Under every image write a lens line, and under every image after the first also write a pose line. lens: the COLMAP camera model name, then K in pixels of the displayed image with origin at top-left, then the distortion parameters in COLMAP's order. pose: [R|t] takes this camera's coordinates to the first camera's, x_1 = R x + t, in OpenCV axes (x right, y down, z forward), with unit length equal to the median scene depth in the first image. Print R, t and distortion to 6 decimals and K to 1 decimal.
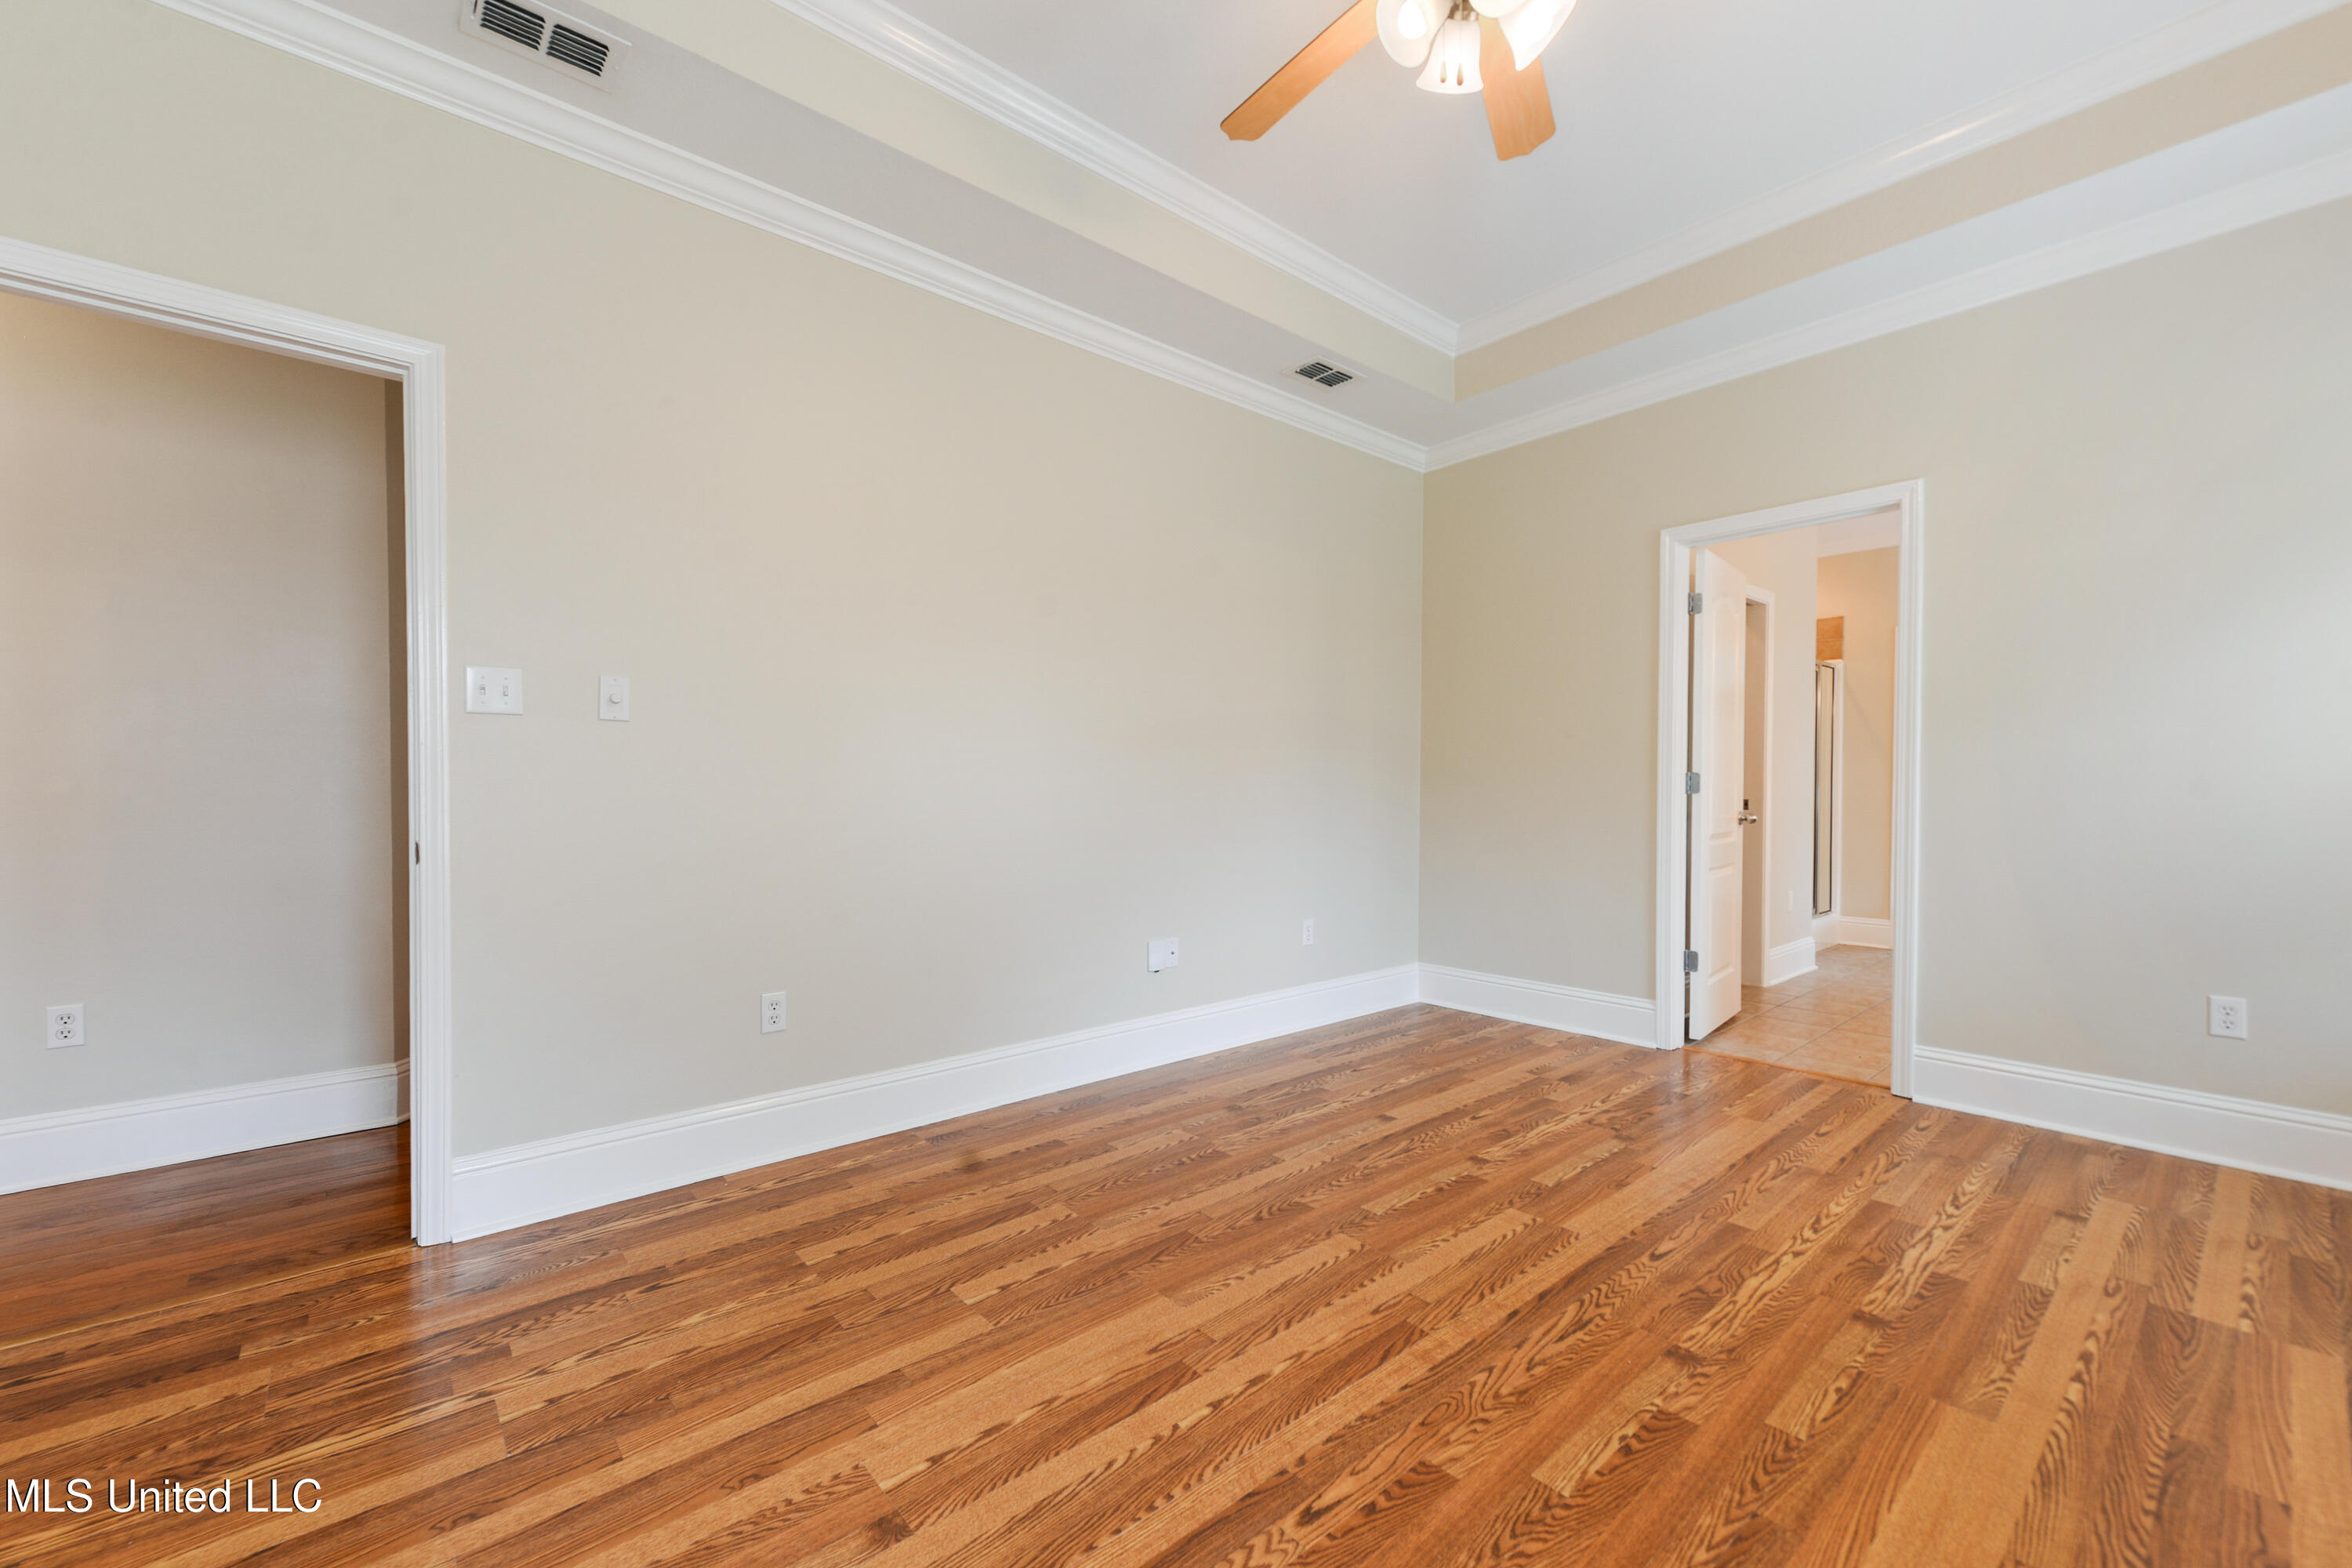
lens RADIAL K [[945.6, 0, 1137.6], [0, 945.6, 803.8], [0, 0, 1]] dist [0.009348, -0.001728]
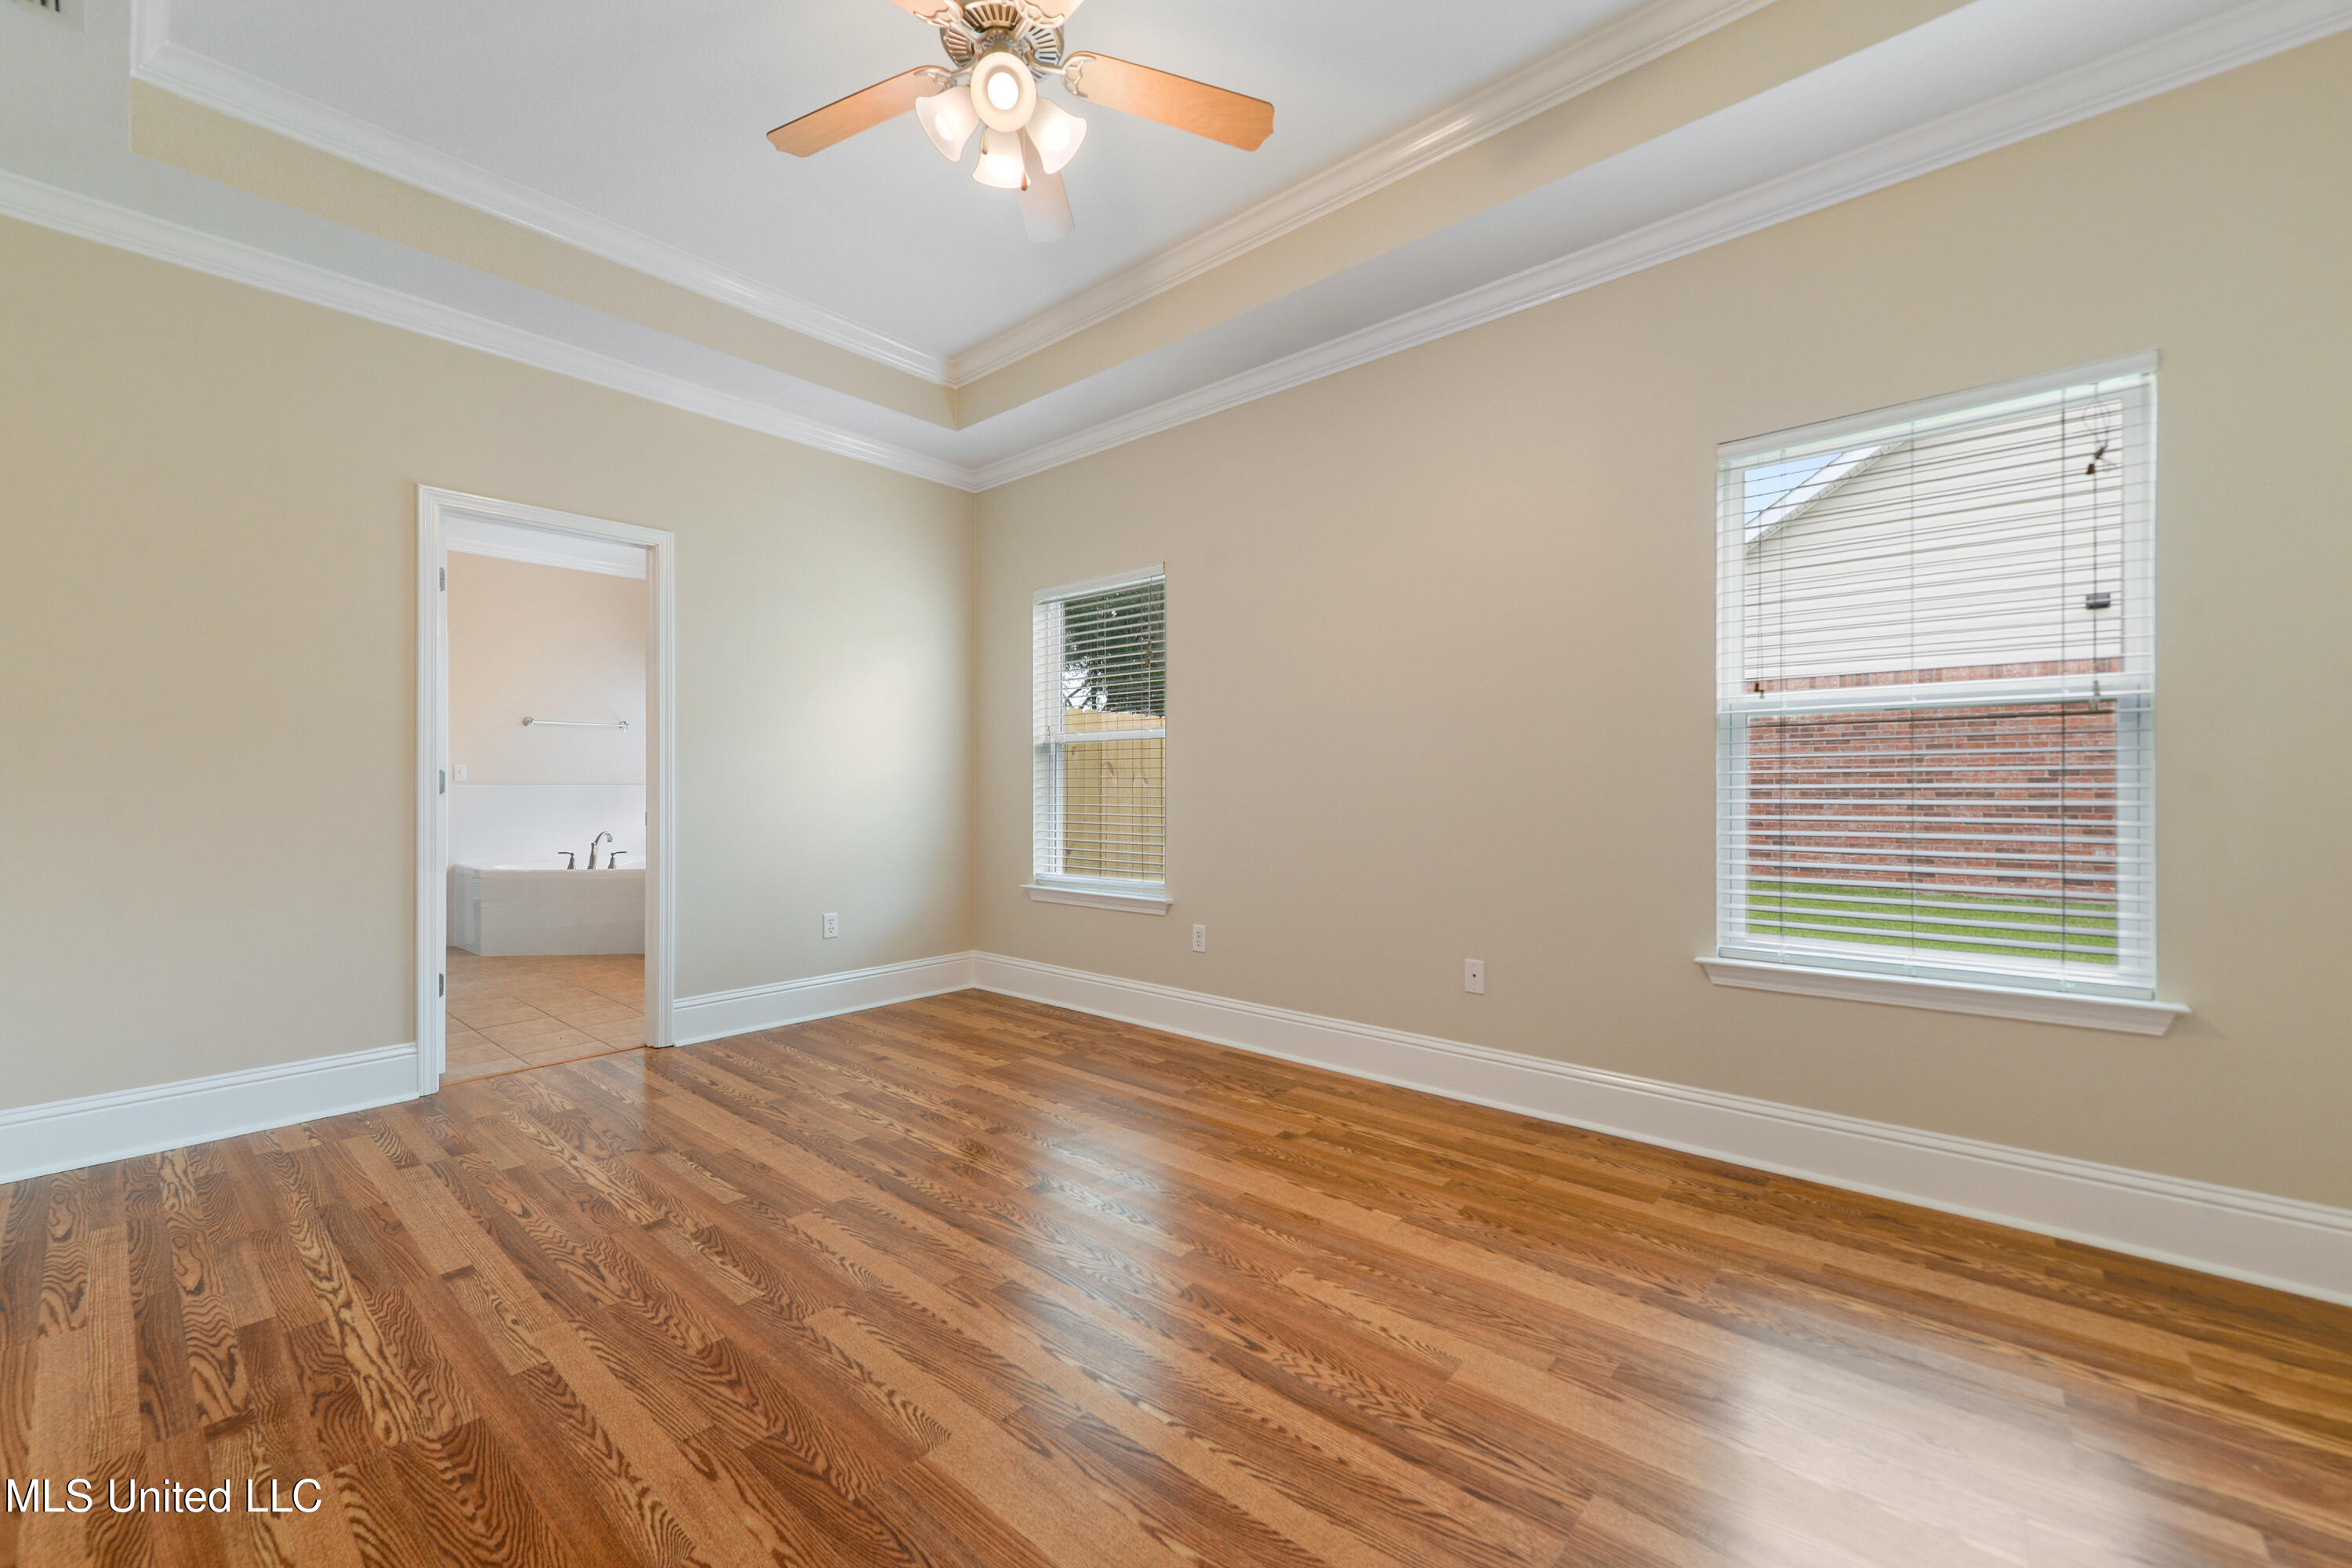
lens RADIAL K [[945.6, 0, 1171.0], [0, 945.6, 778.1], [0, 0, 1]] dist [0.009348, -0.001728]
pose [[-0.165239, 0.005743, 0.986237, -0.578225], [0.019328, 0.999810, -0.002584, -0.013982], [-0.986064, 0.018635, -0.165319, 0.700503]]
